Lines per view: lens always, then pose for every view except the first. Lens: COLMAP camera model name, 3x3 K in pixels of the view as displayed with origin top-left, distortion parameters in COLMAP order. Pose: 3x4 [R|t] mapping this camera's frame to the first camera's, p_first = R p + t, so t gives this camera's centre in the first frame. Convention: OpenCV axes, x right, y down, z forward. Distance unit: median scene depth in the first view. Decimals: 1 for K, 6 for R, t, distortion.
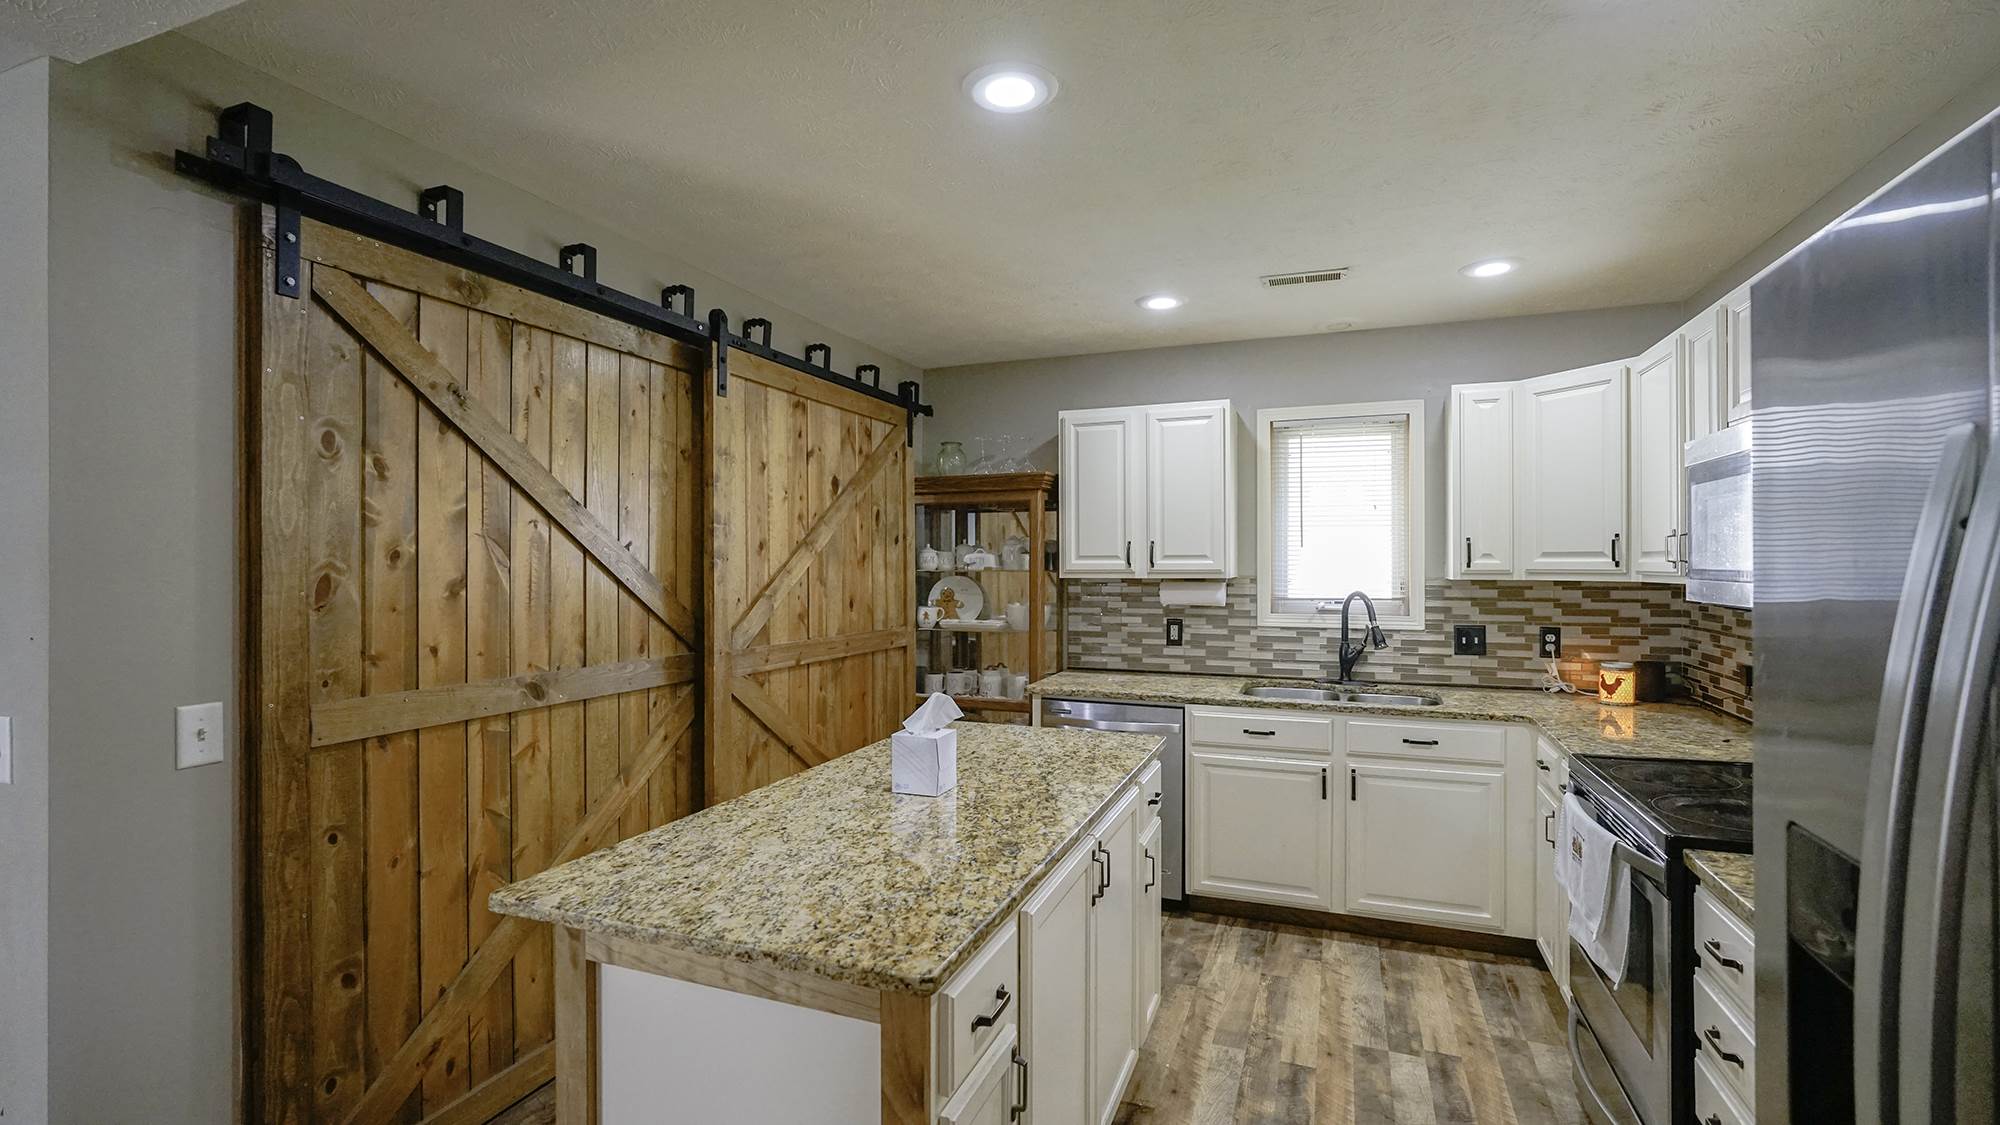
lens RADIAL K [[881.3, 0, 998.8], [0, 881.3, 561.5], [0, 0, 1]] dist [-0.014978, 0.008905]
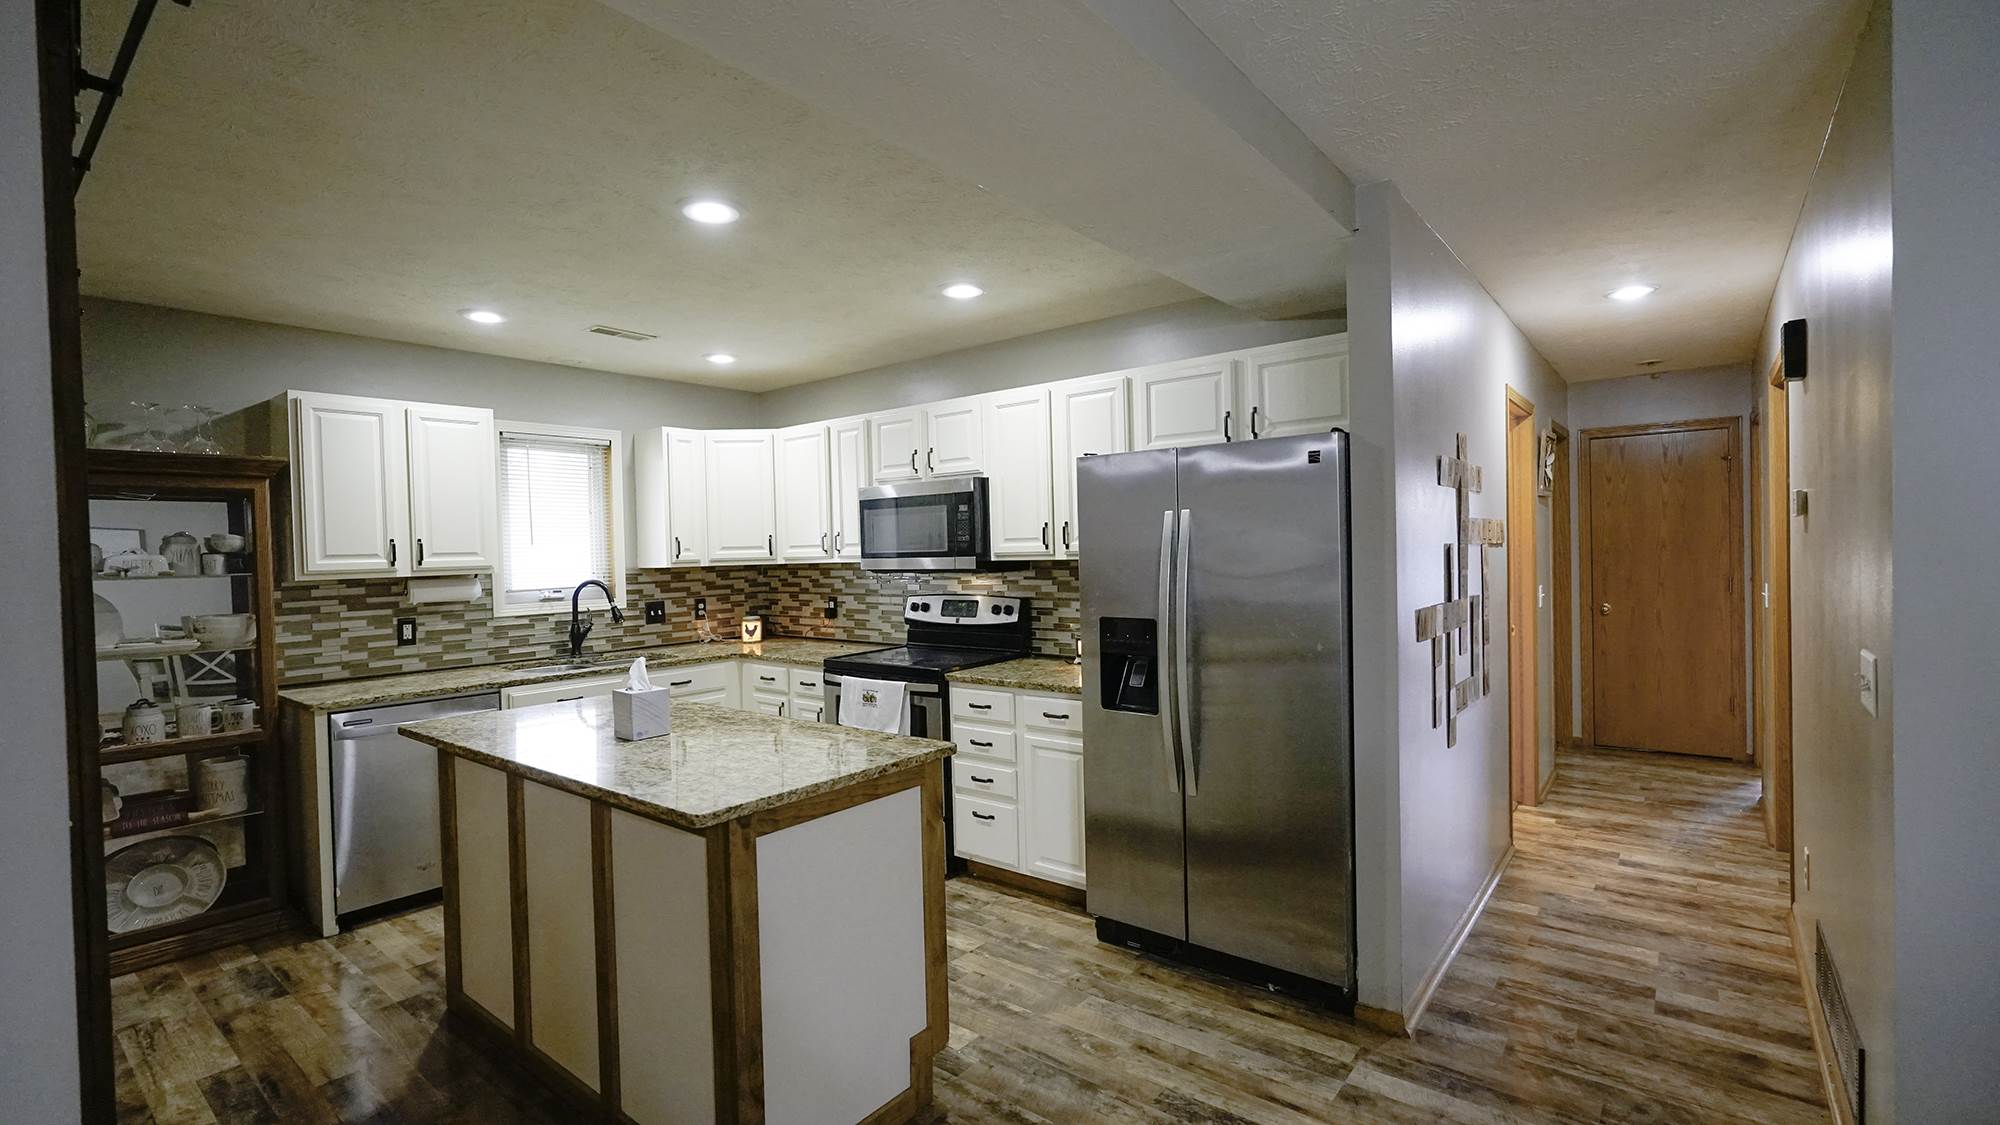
lens RADIAL K [[881.3, 0, 998.8], [0, 881.3, 561.5], [0, 0, 1]] dist [-0.014978, 0.008905]
pose [[0.301781, -0.019727, 0.953173, -0.623679], [0.023803, 0.999630, 0.013152, 0.005414], [-0.953080, 0.018719, 0.302139, 0.082096]]
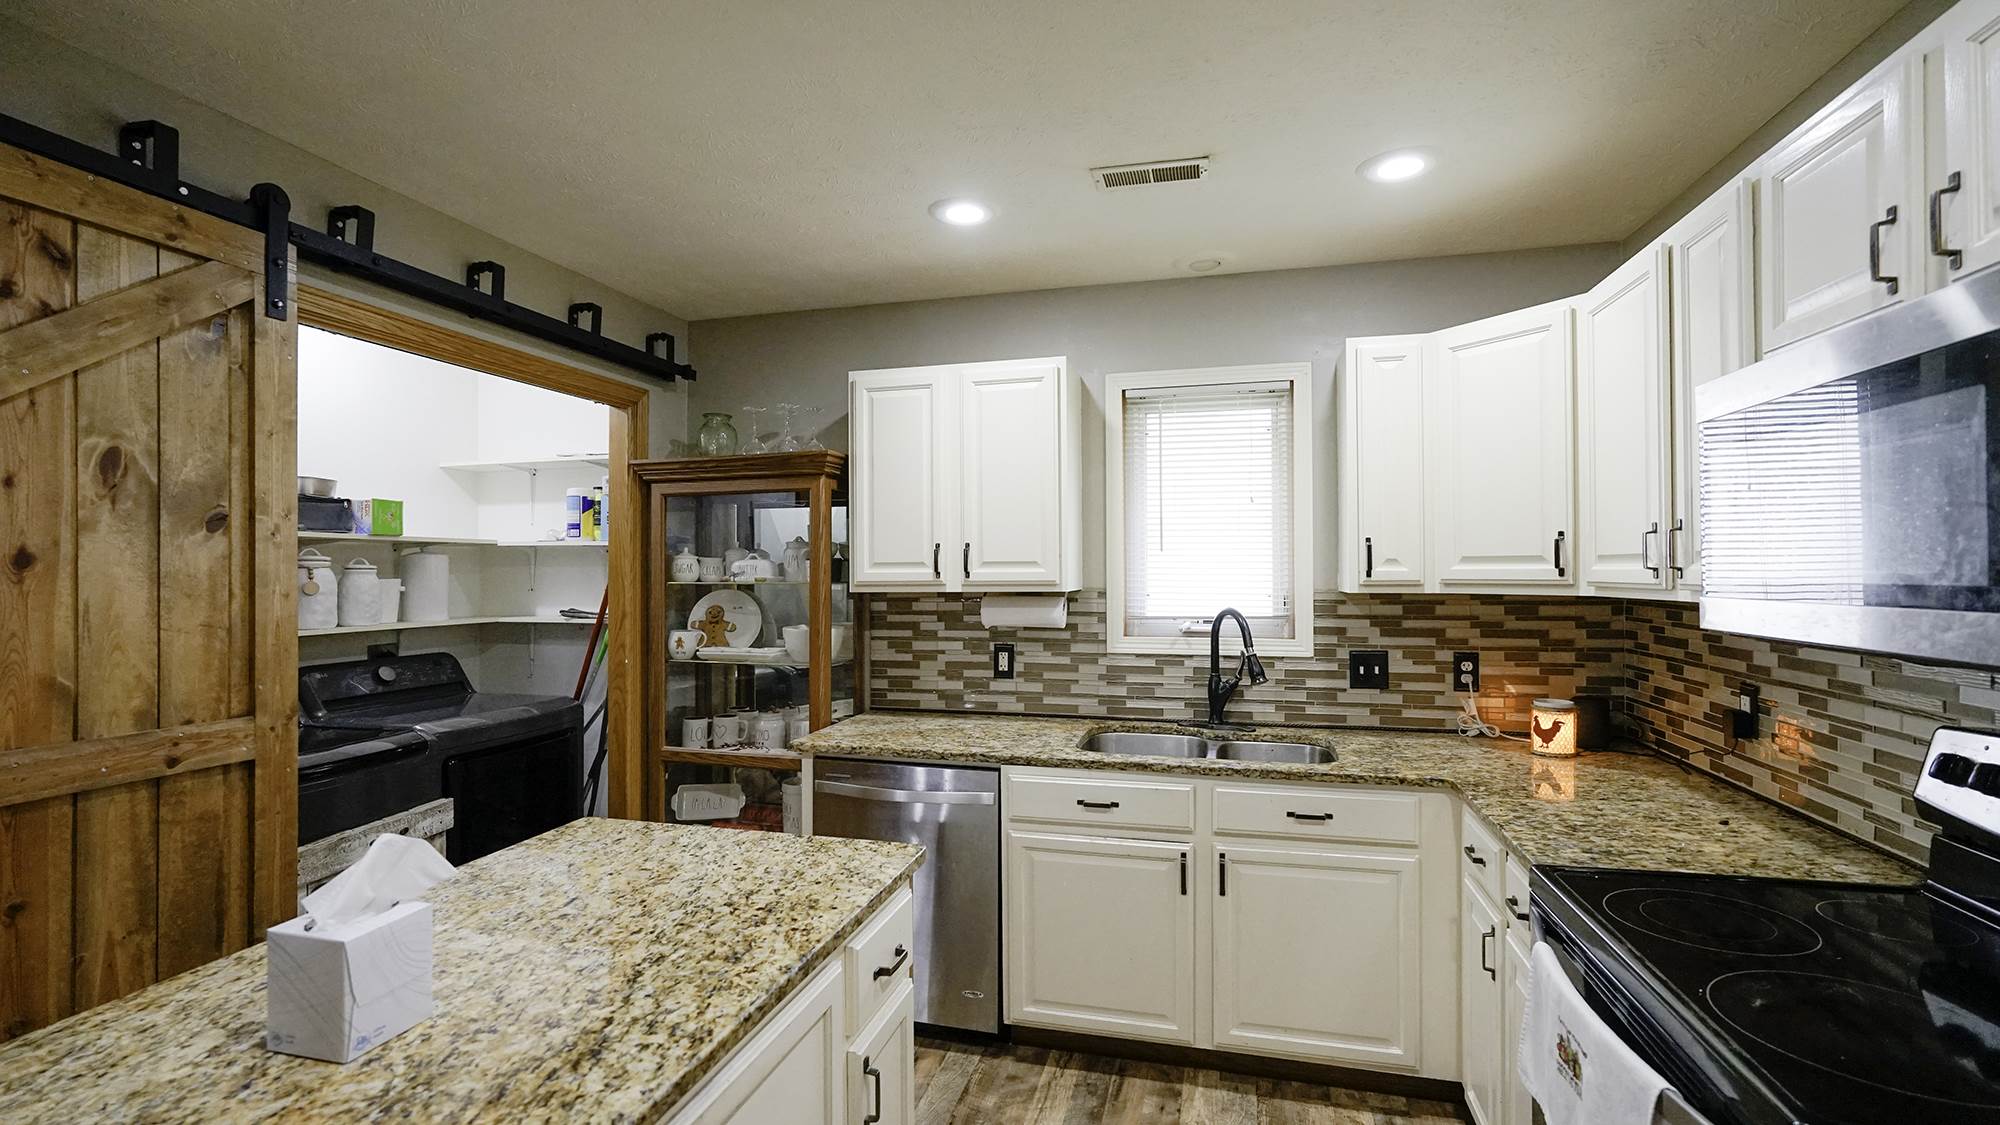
lens RADIAL K [[887.1, 0, 1000.3], [0, 887.1, 561.9], [0, 0, 1]] dist [-0.013854, 0.007894]
pose [[0.993538, -0.001395, 0.113495, 0.125712], [0.002354, 0.999963, -0.008314, -0.000576], [-0.113479, 0.008528, 0.993504, 0.262824]]
